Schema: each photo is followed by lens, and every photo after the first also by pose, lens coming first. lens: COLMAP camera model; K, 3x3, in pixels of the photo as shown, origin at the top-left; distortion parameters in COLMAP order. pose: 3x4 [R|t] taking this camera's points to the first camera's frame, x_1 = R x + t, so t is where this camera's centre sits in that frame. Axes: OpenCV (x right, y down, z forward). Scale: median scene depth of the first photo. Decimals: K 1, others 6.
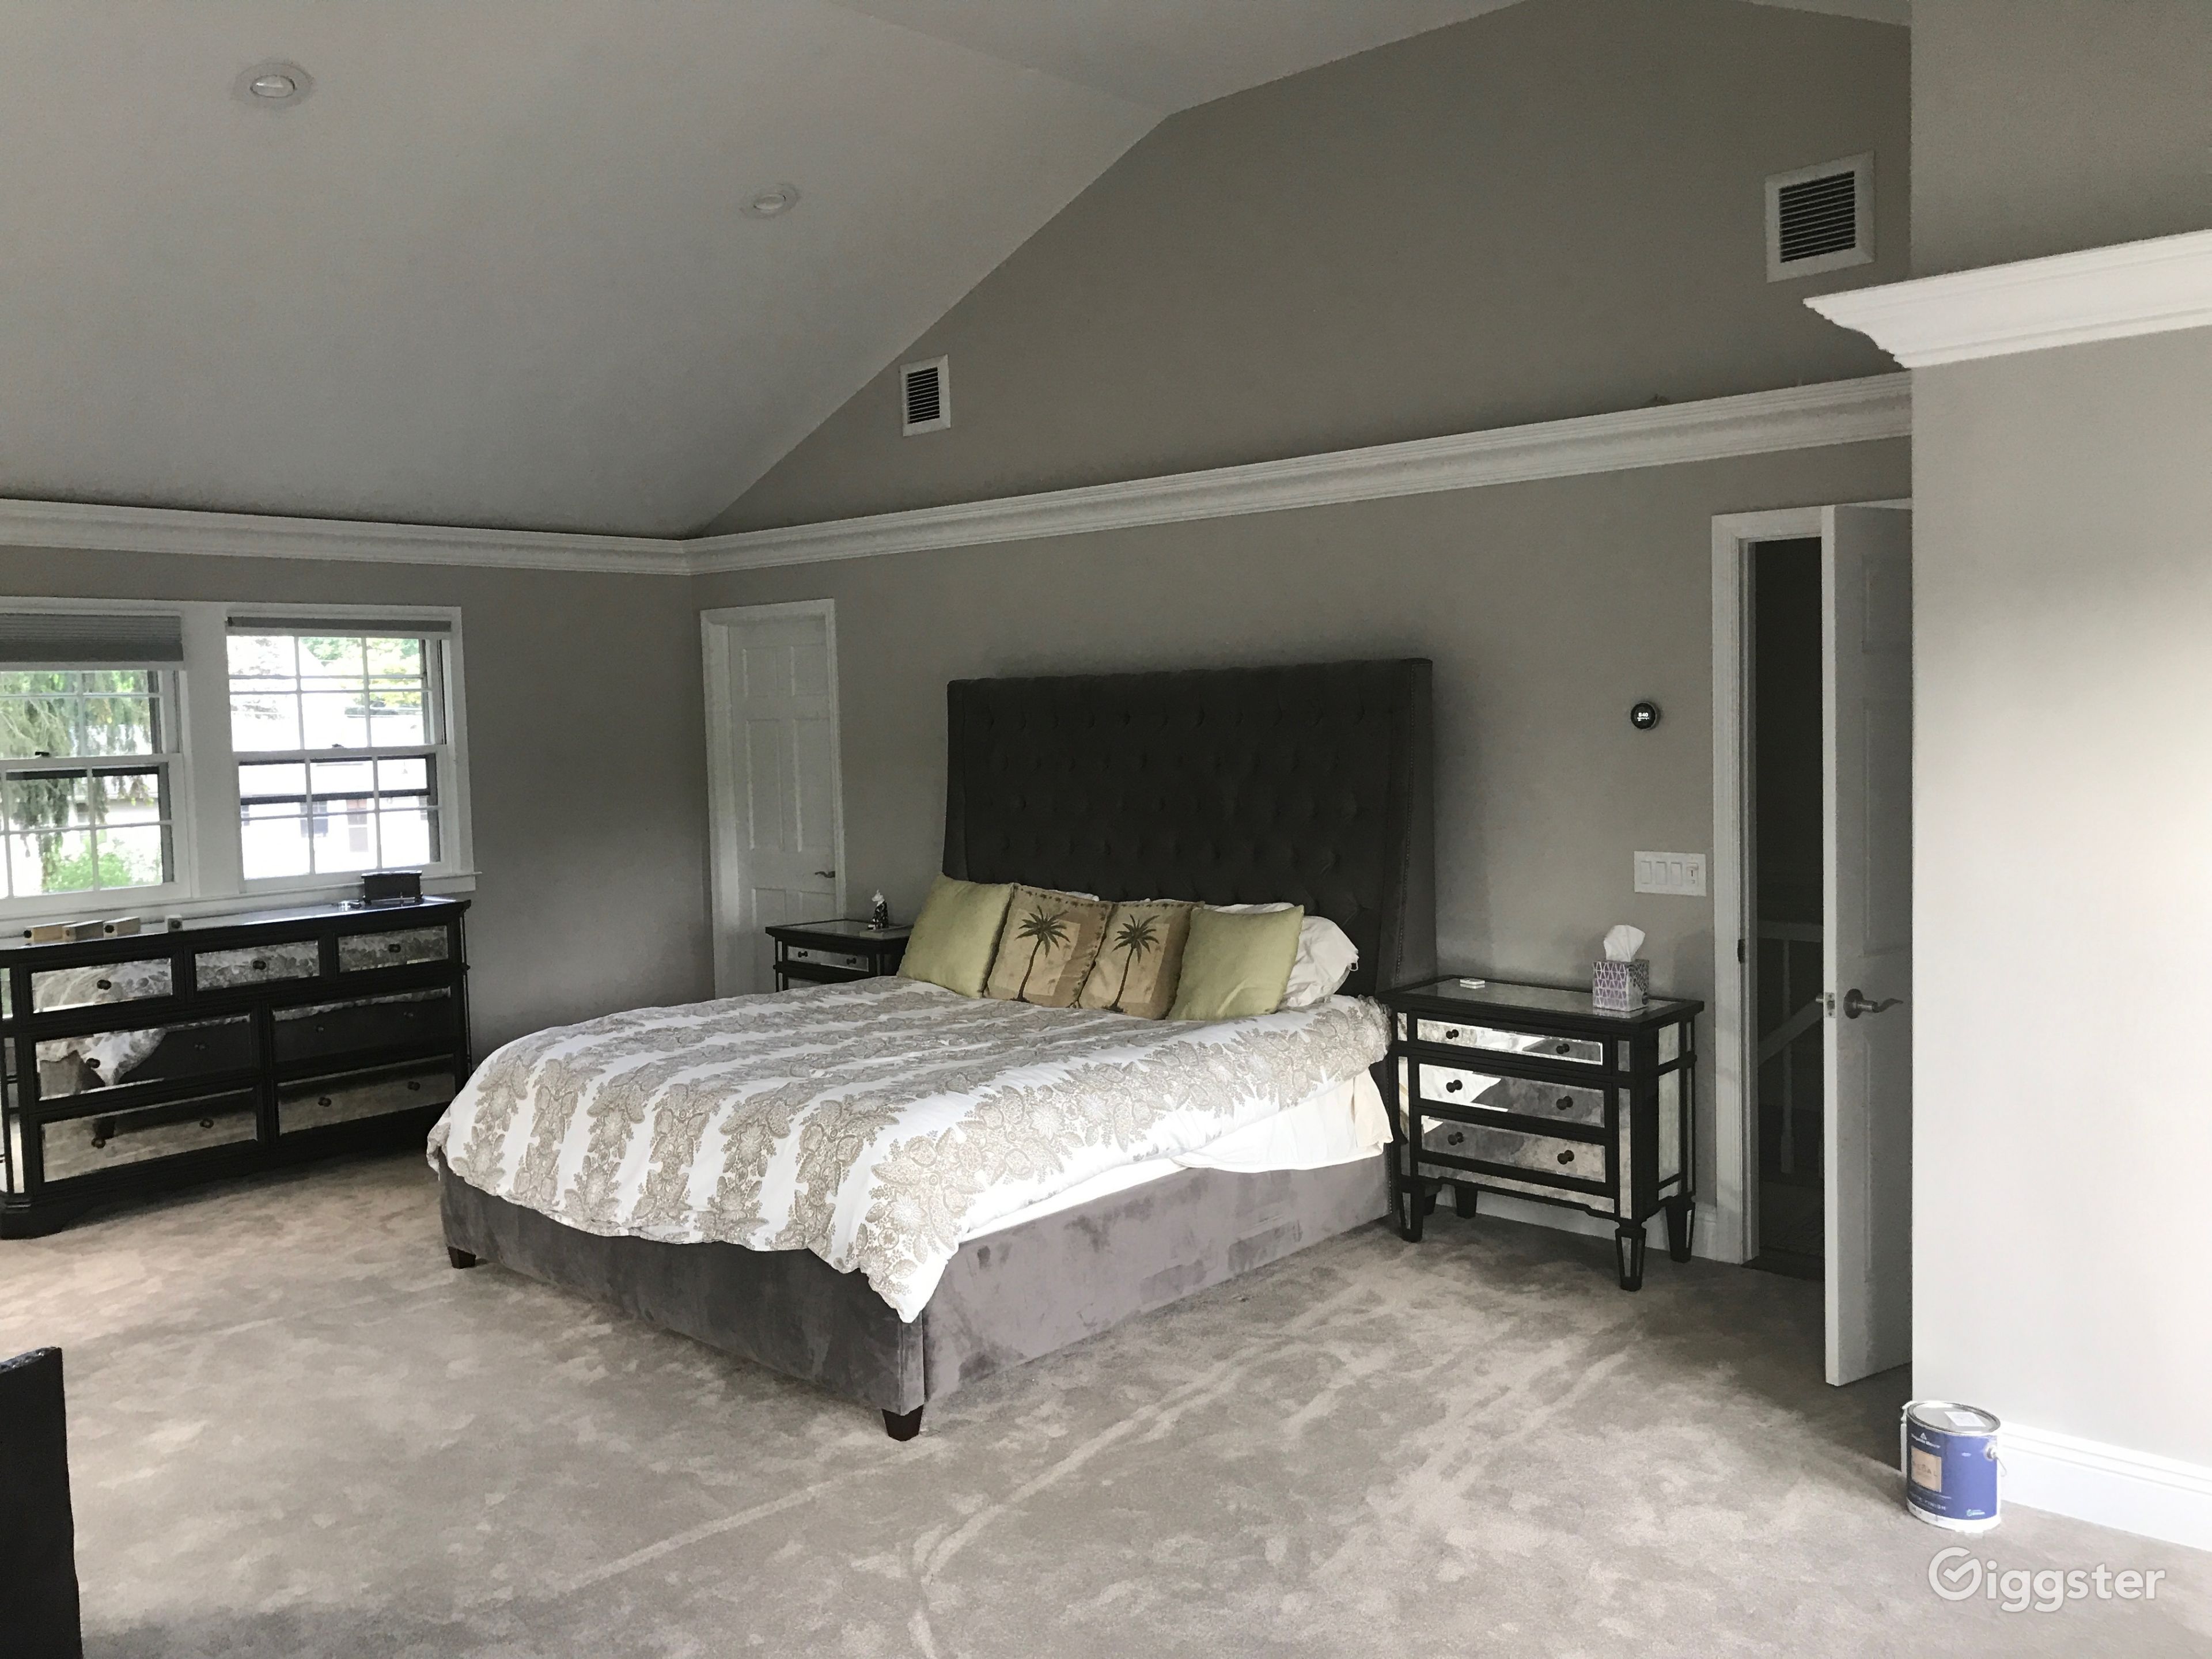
lens RADIAL K [[1806.1, 0, 1098.9], [0, 1806.1, 823.2], [0, 0, 1]] dist [0.013601, -0.001410]
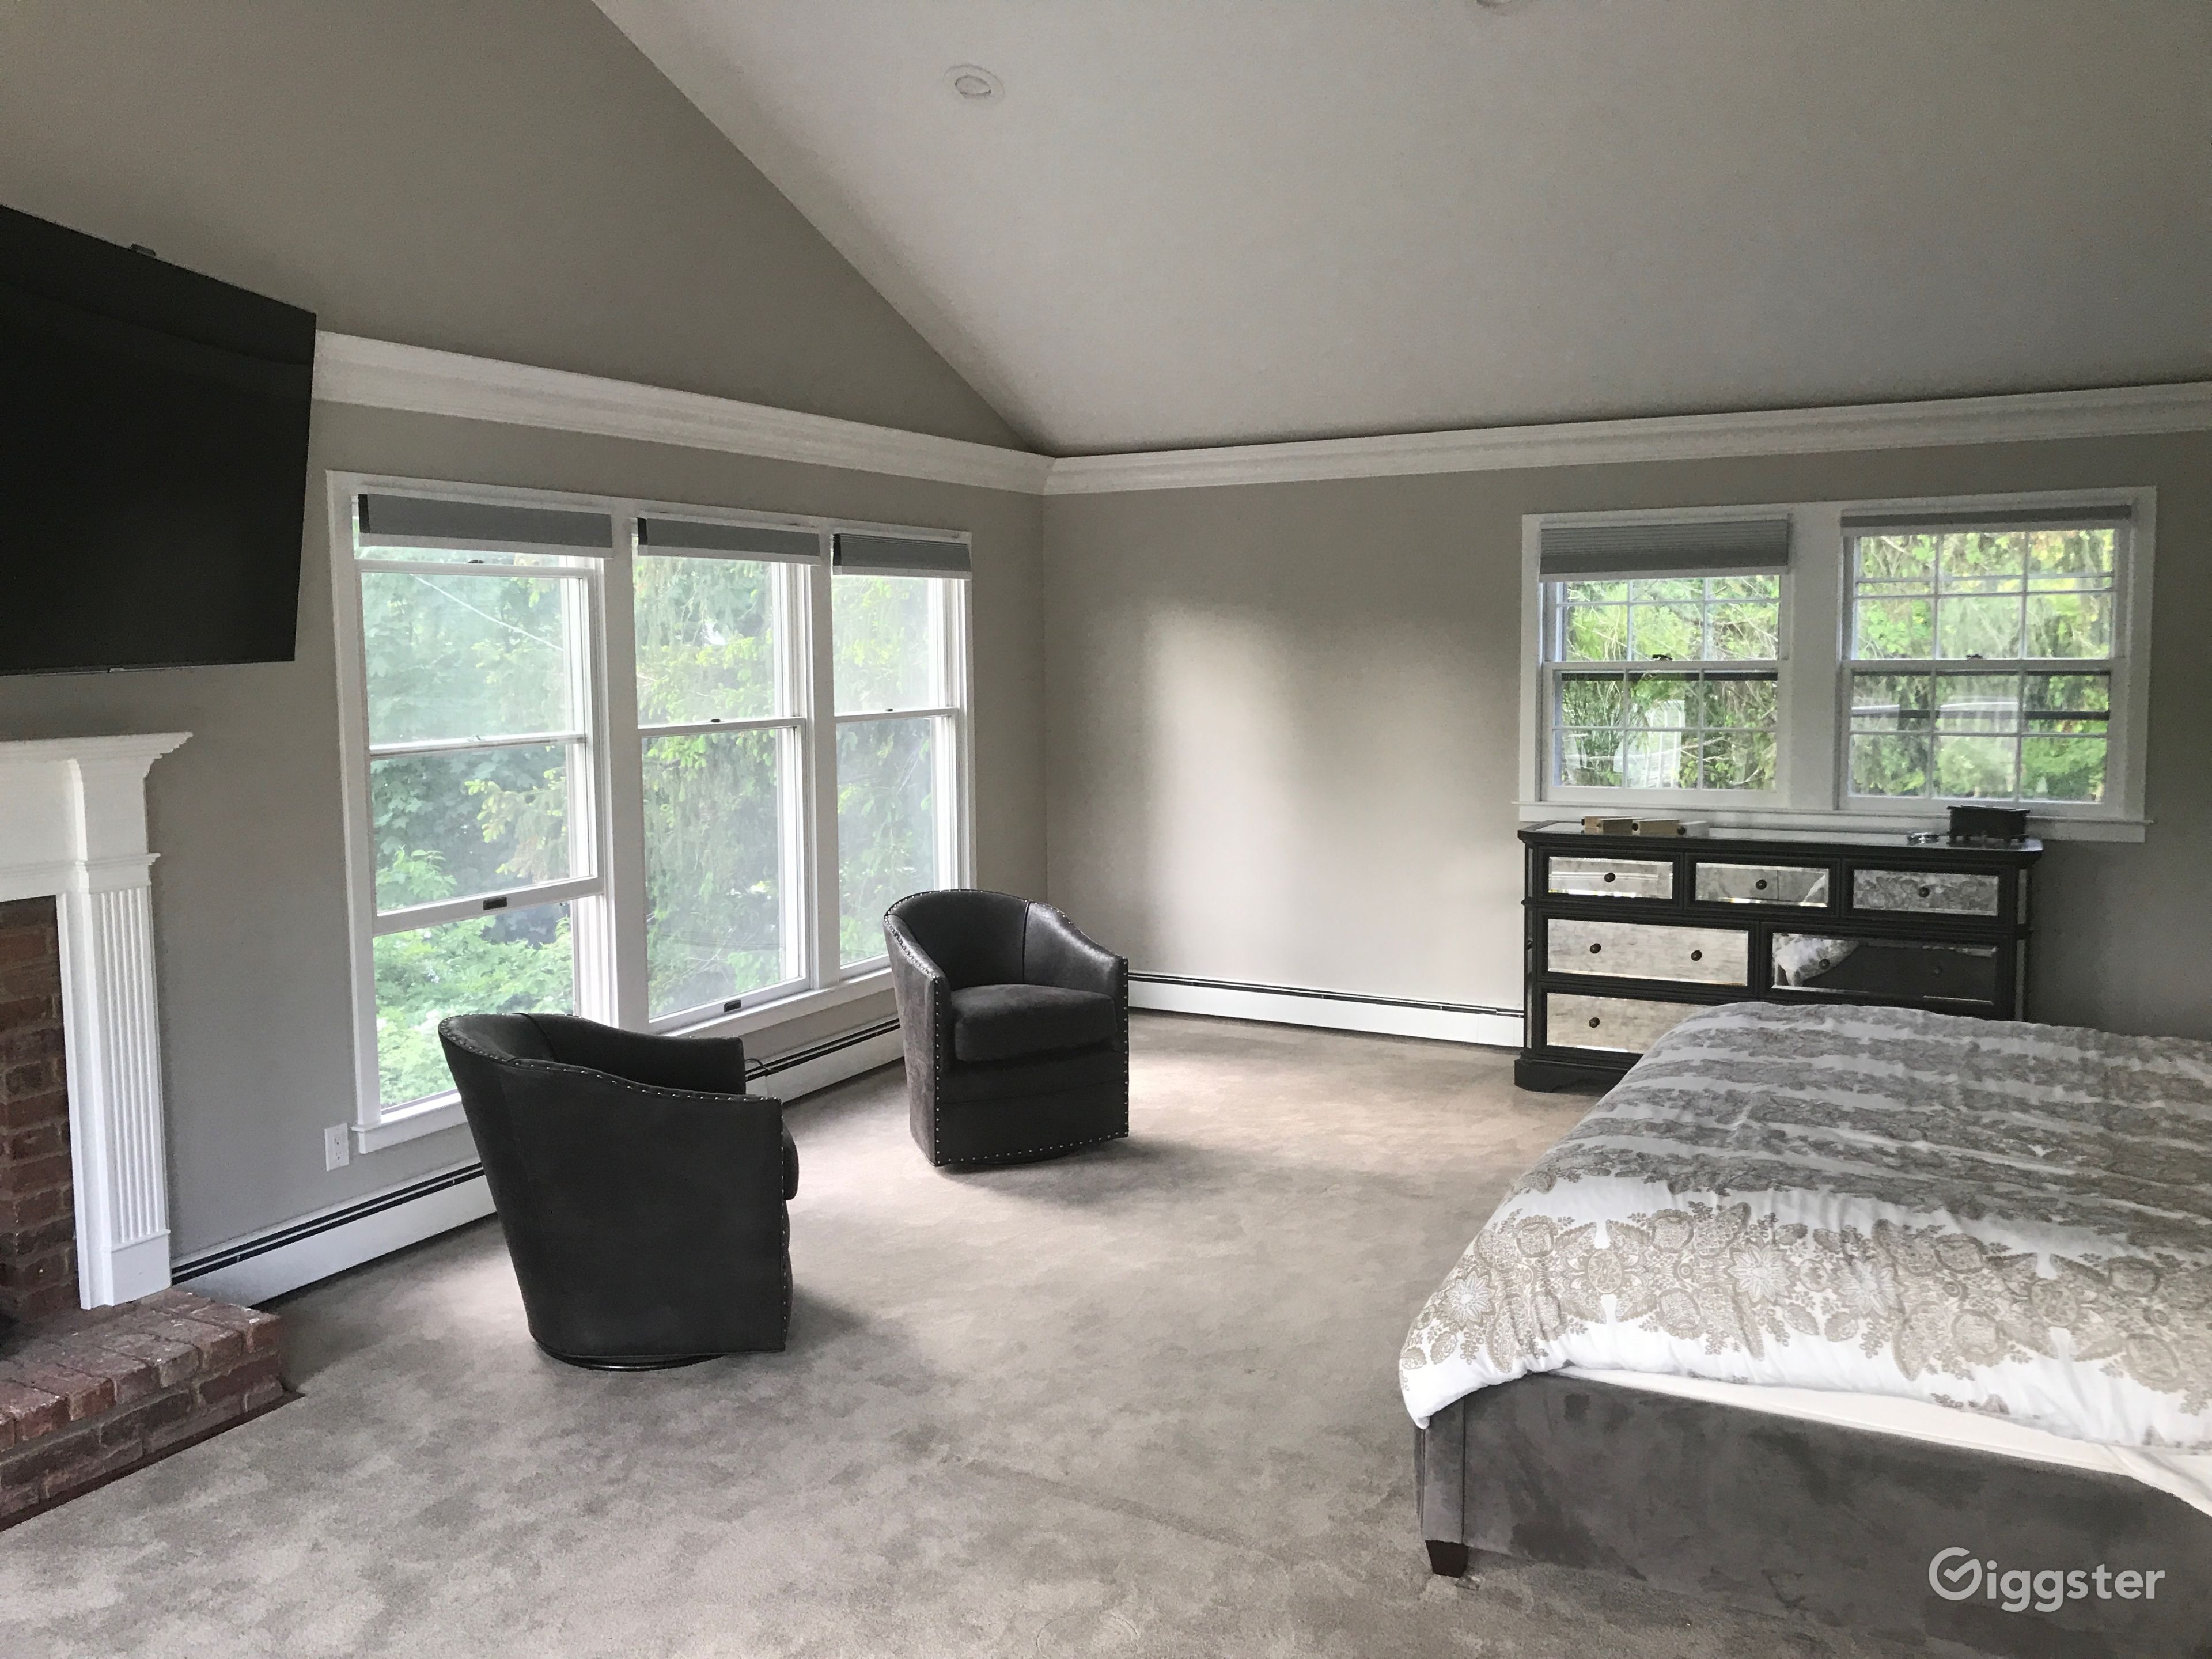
lens RADIAL K [[1806.1, 0, 1098.2], [0, 1806.1, 832.5], [0, 0, 1]] dist [0.013601, -0.001410]
pose [[0.252973, 0.126561, -0.959159, 0.380178], [-0.057812, 0.991612, 0.115596, -0.041598], [0.965745, 0.026208, 0.258168, 0.428720]]
